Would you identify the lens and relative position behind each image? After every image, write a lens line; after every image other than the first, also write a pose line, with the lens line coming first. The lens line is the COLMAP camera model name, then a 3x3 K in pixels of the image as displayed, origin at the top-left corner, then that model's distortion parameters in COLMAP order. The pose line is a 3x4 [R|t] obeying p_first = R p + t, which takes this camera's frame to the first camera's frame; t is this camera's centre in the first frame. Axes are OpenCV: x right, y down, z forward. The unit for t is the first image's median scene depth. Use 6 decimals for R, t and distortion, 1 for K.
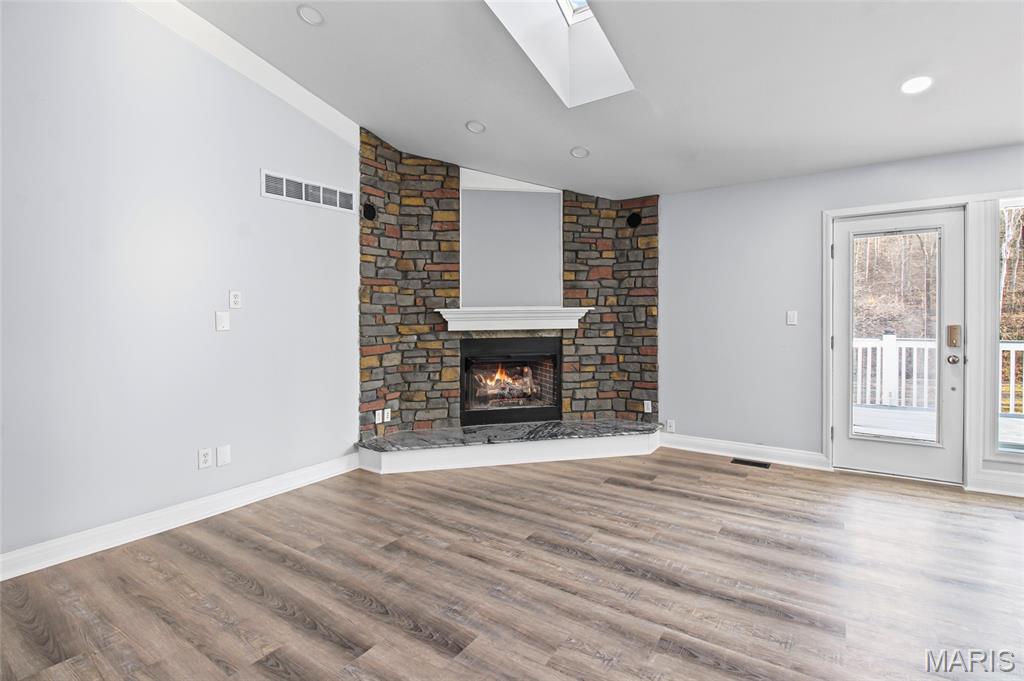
lens RADIAL K [[484.8, 0, 512.6], [0, 484.8, 334.4], [0, 0, 1]] dist [-0.009269, -0.002494]
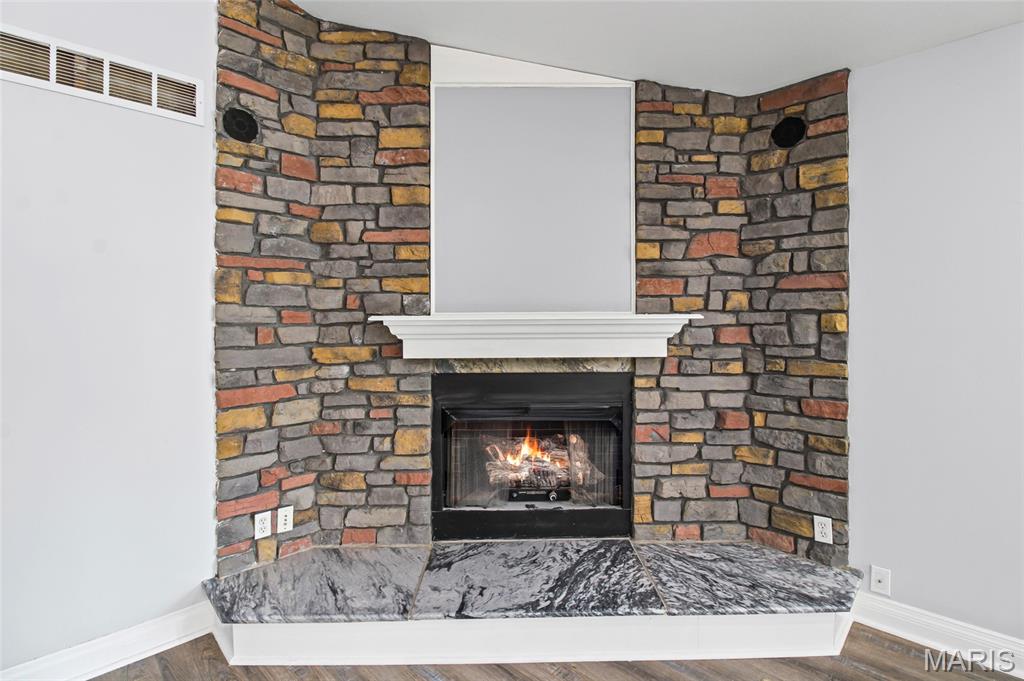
lens RADIAL K [[484.8, 0, 515.7], [0, 484.8, 318.3], [0, 0, 1]] dist [-0.009269, -0.002494]
pose [[0.985334, 0.006143, -0.170528, 0.069756], [-0.013728, 0.998966, -0.043338, -0.028775], [0.170086, 0.045043, 0.984399, 0.504839]]
